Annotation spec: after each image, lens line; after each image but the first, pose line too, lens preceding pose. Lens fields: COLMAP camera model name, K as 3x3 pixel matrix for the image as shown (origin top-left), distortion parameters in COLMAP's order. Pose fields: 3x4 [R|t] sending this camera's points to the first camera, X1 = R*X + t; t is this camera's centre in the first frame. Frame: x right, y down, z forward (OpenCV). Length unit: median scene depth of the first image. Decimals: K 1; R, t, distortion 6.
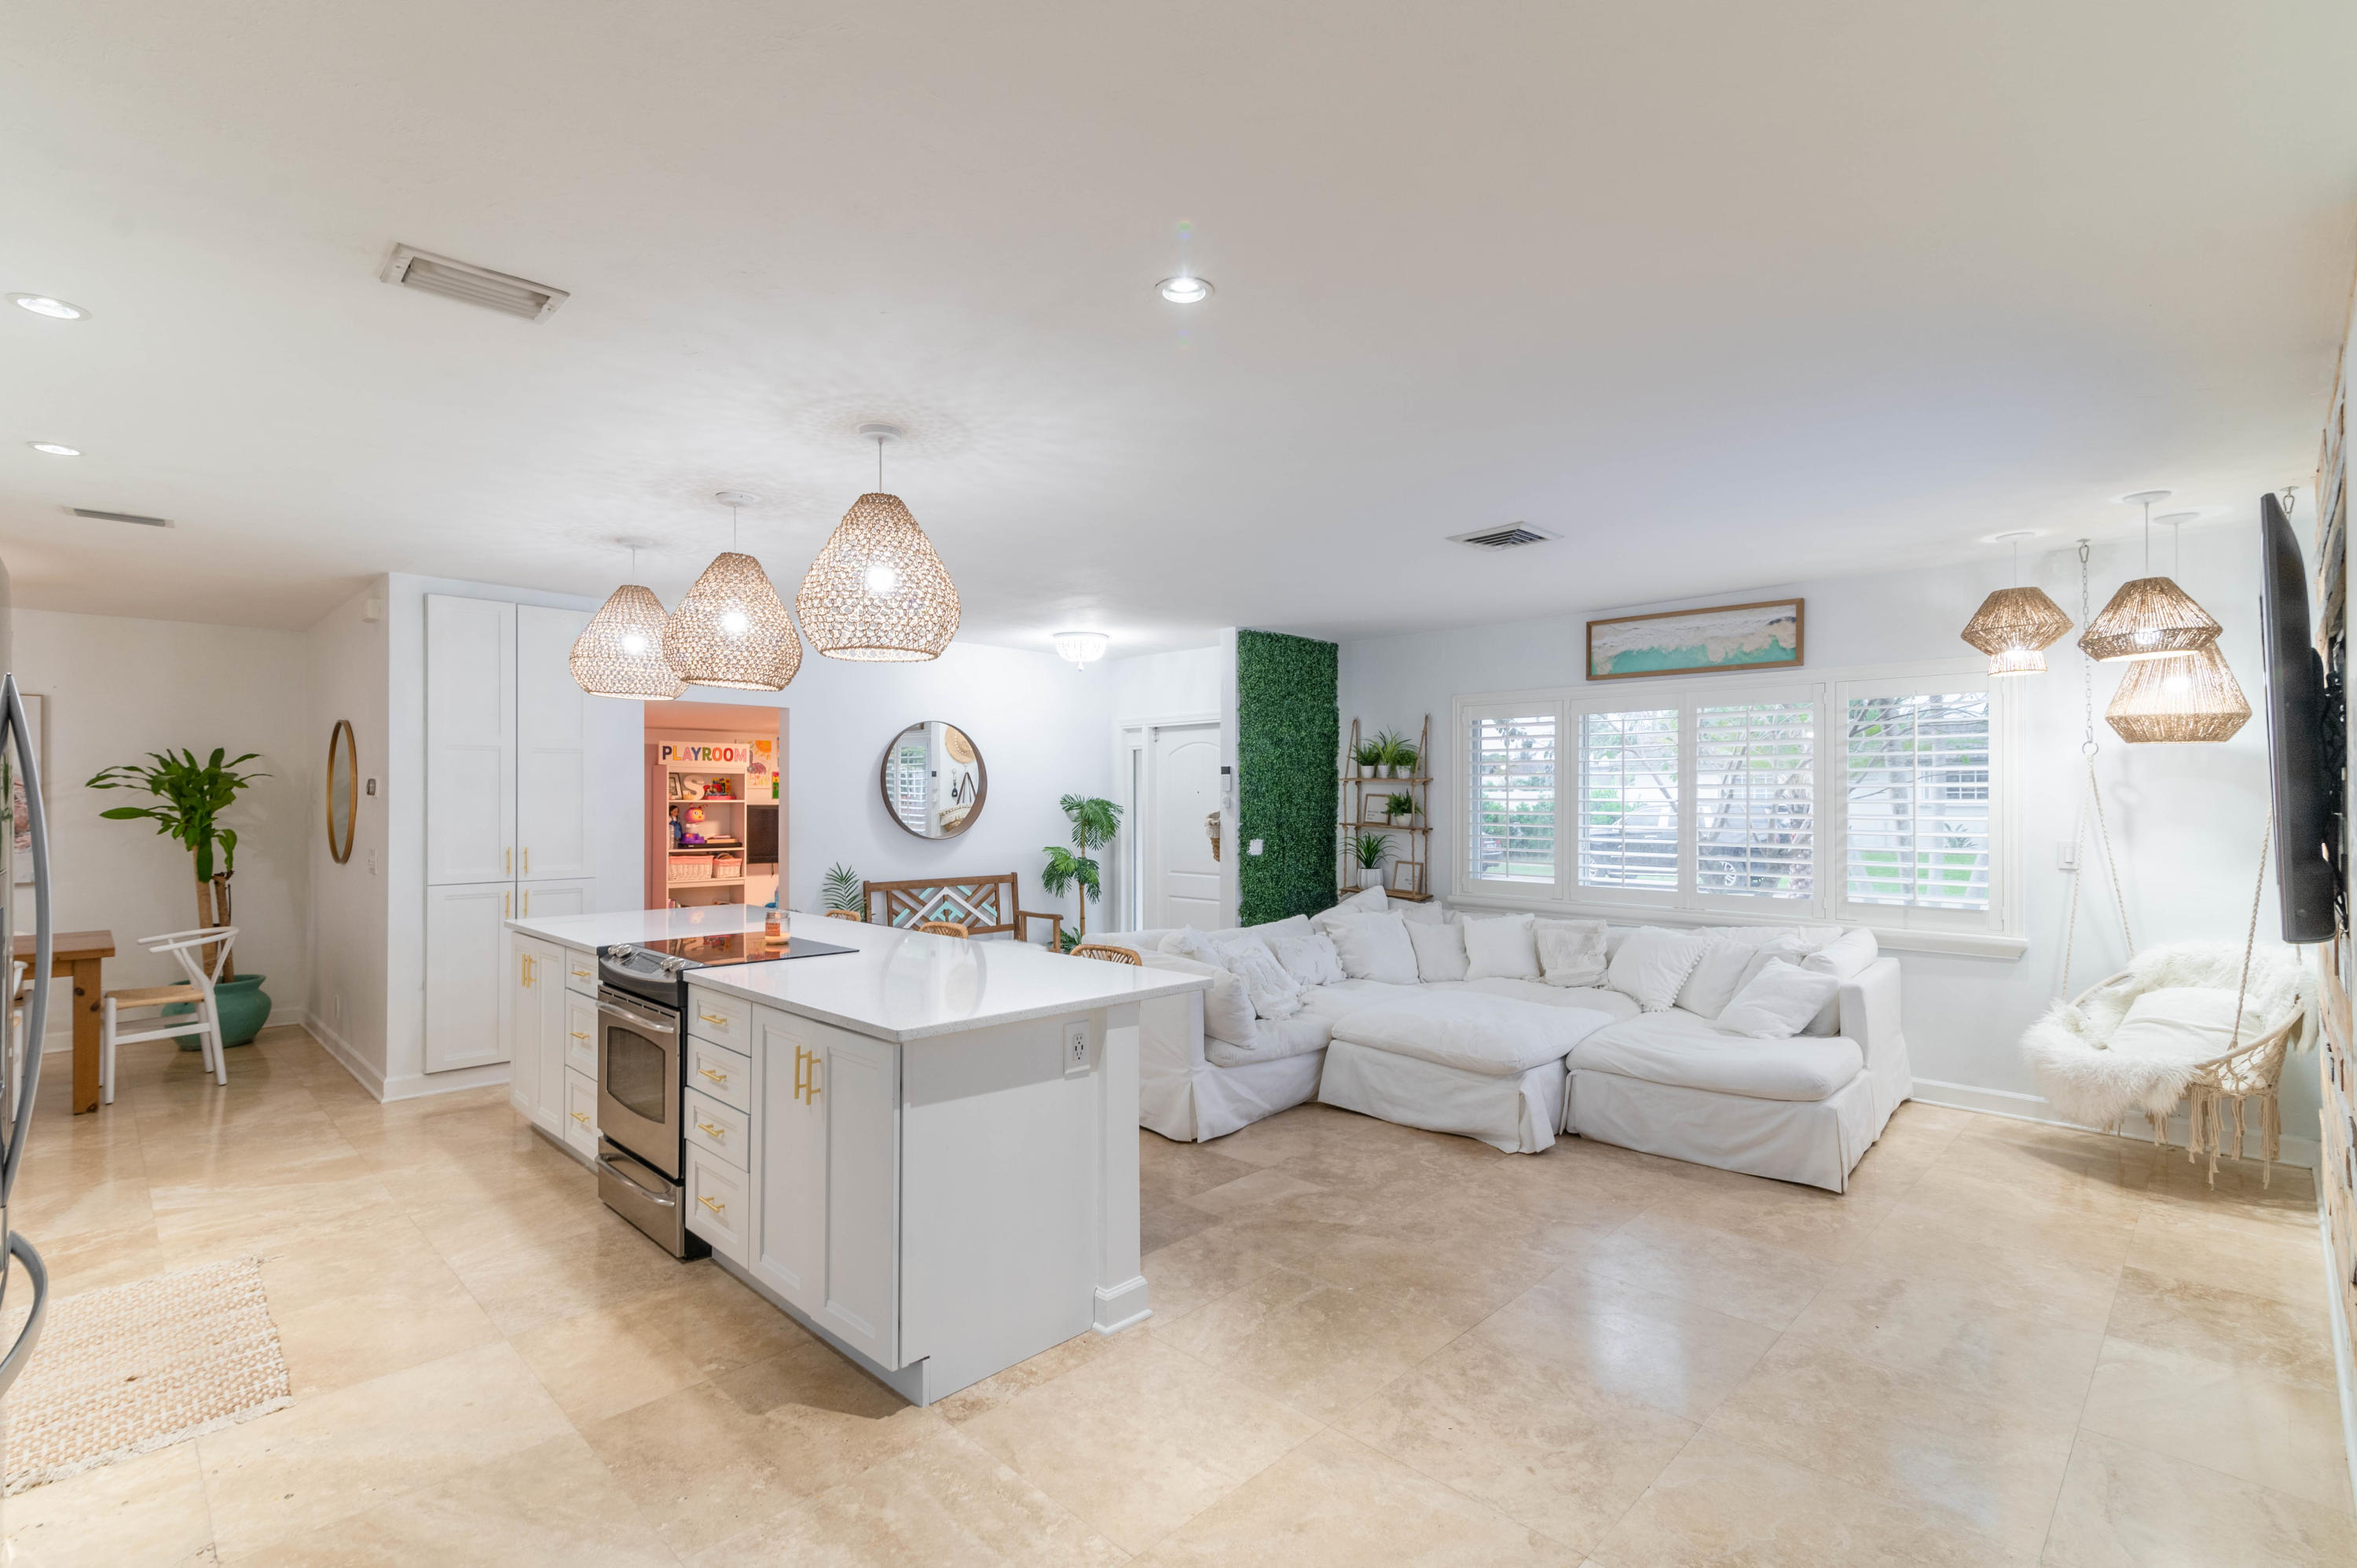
lens RADIAL K [[1114.1, 0, 1178.5], [0, 1114.1, 784.0], [0, 0, 1]] dist [0.018465, 0.000115]
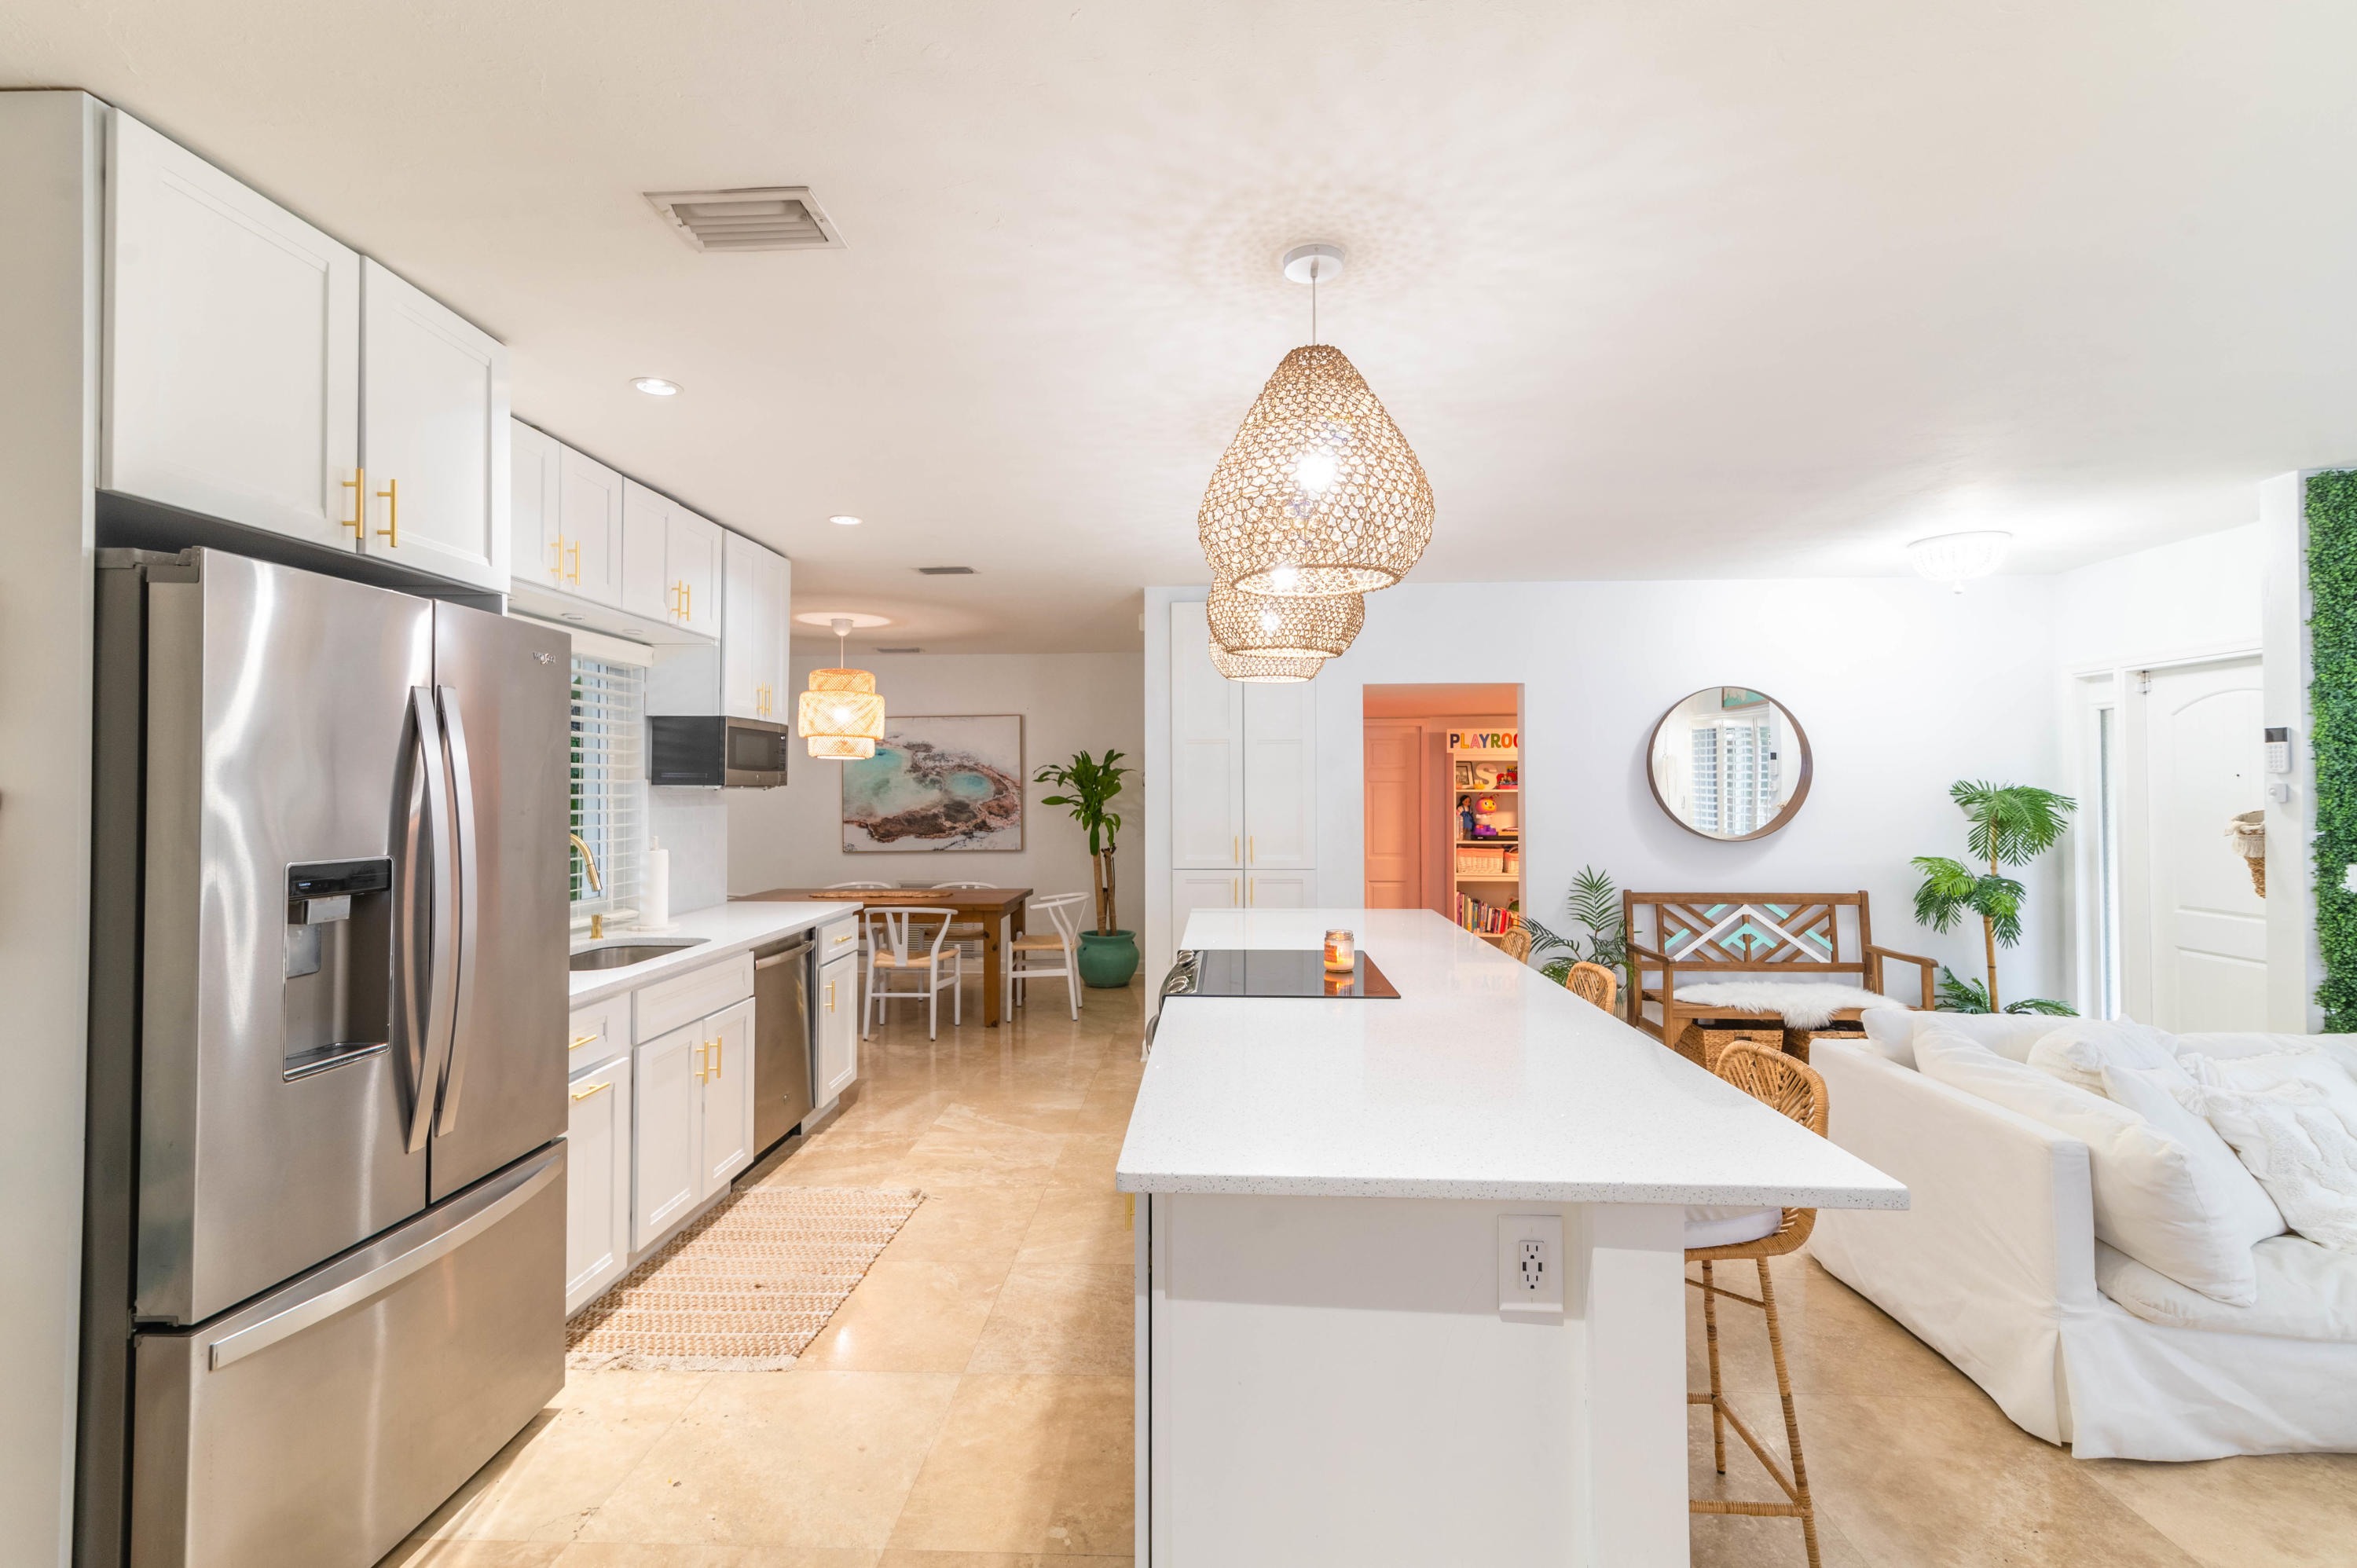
lens RADIAL K [[1069.5, 0, 1147.6], [0, 1069.5, 769.5], [0, 0, 1]] dist [0.012858, -0.000455]
pose [[0.661519, -0.015708, -0.749764, 0.073726], [0.013696, 0.999867, -0.008864, 0.001831], [0.749803, -0.004405, 0.661646, 0.224771]]
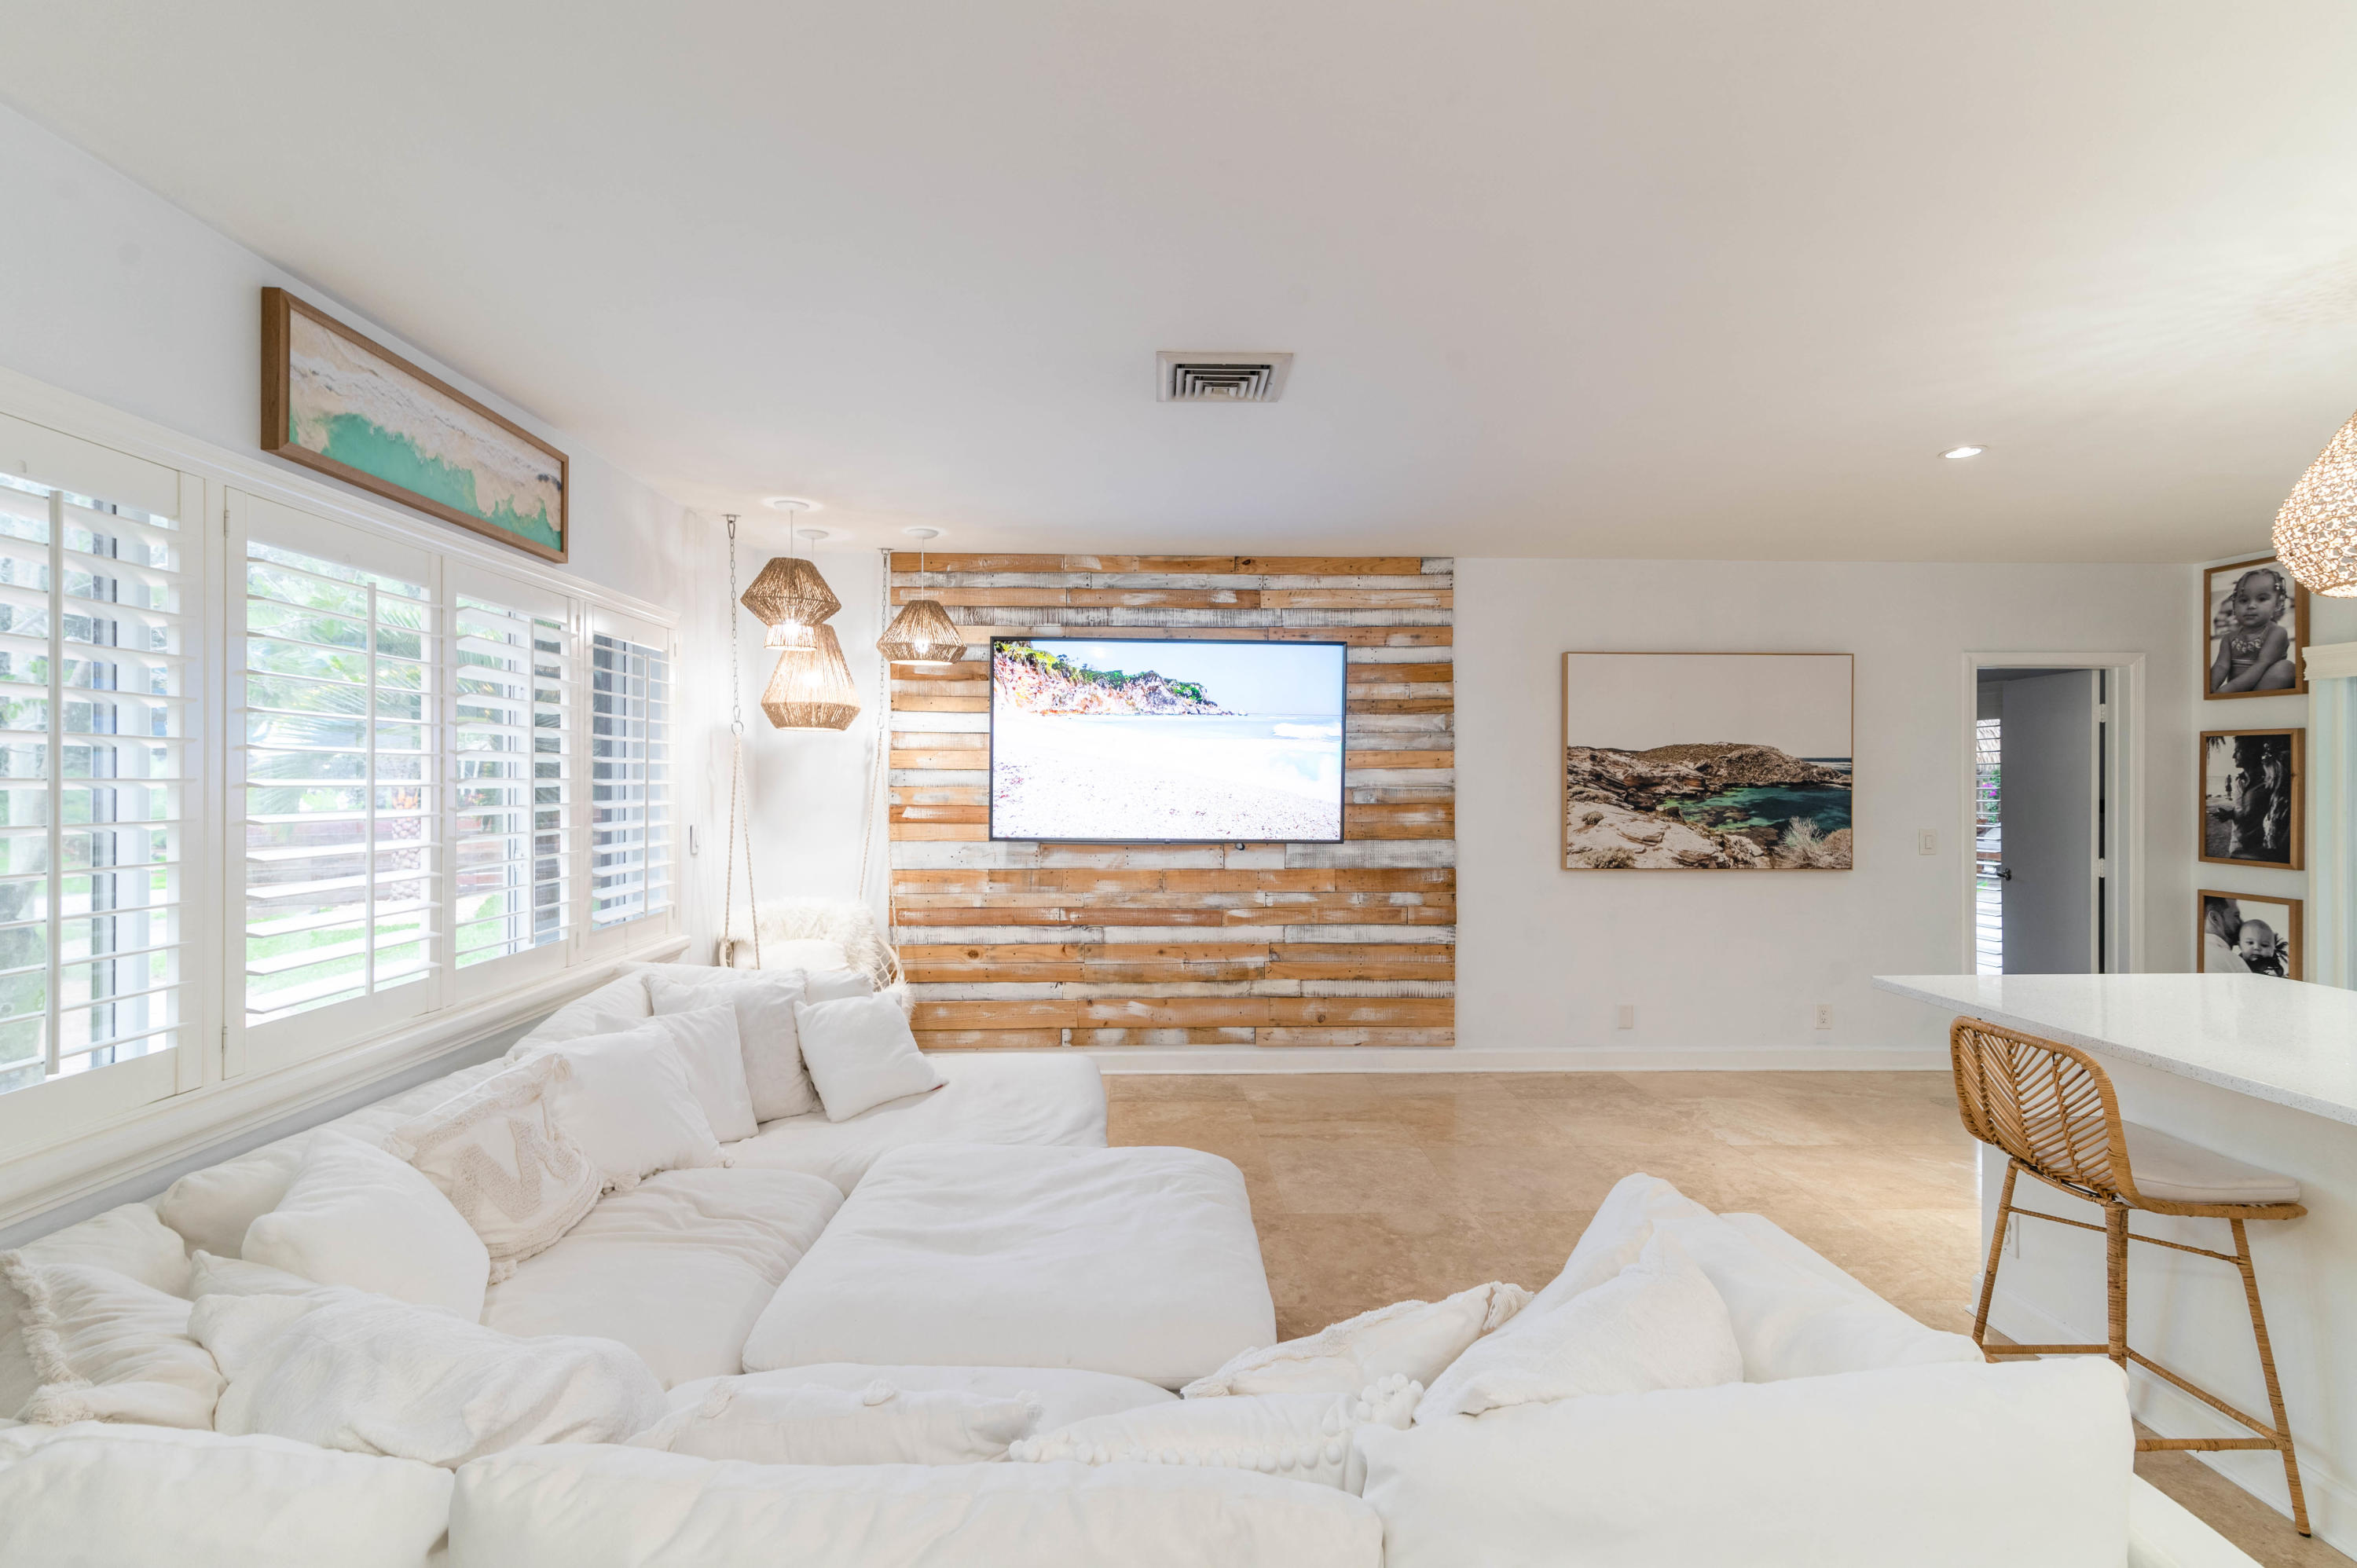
lens RADIAL K [[1069.5, 0, 1147.6], [0, 1069.5, 769.5], [0, 0, 1]] dist [0.012858, -0.000455]
pose [[-0.723648, 0.003563, 0.690160, -0.069096], [-0.011424, 0.999788, -0.017139, 0.011530], [-0.690075, -0.020287, -0.723453, 0.948896]]
